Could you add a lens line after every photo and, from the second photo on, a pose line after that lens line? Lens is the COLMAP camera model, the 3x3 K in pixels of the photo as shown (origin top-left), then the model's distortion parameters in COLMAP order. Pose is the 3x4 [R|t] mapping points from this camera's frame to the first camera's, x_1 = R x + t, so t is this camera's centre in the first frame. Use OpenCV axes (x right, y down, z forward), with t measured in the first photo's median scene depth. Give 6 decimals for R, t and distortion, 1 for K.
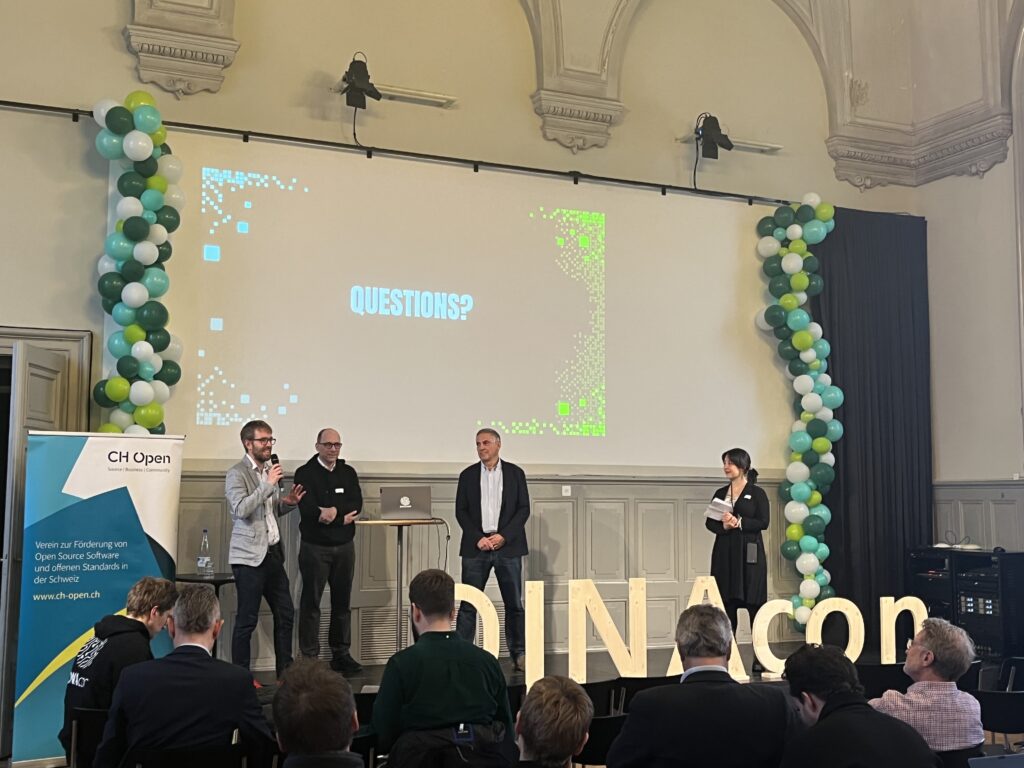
lens RADIAL K [[1253.3, 0, 517.7], [0, 1253.3, 387.3], [0, 0, 1]] dist [0.063211, 0.000000]
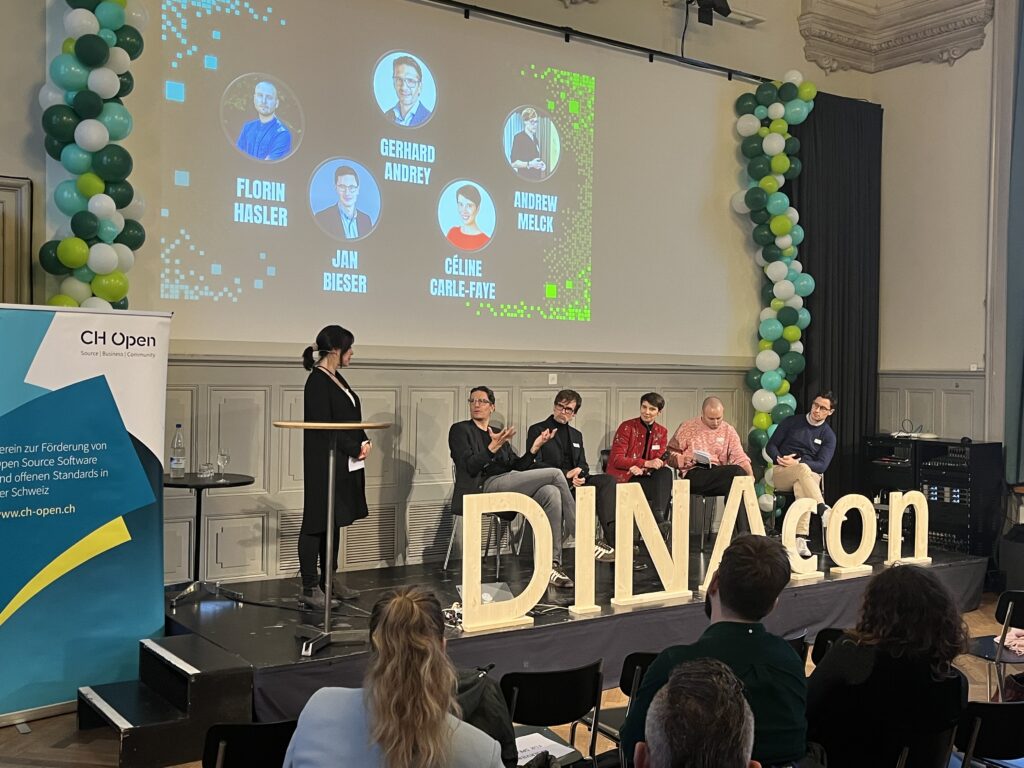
lens RADIAL K [[1094.9, 0, 509.9], [0, 1094.9, 393.1], [0, 0, 1]] dist [0.037800, 0.000000]
pose [[0.984182, 0.008719, 0.176948, -0.136884], [-0.028472, 0.993590, 0.109400, 0.004743], [-0.174860, -0.112708, 0.978121, 0.205329]]
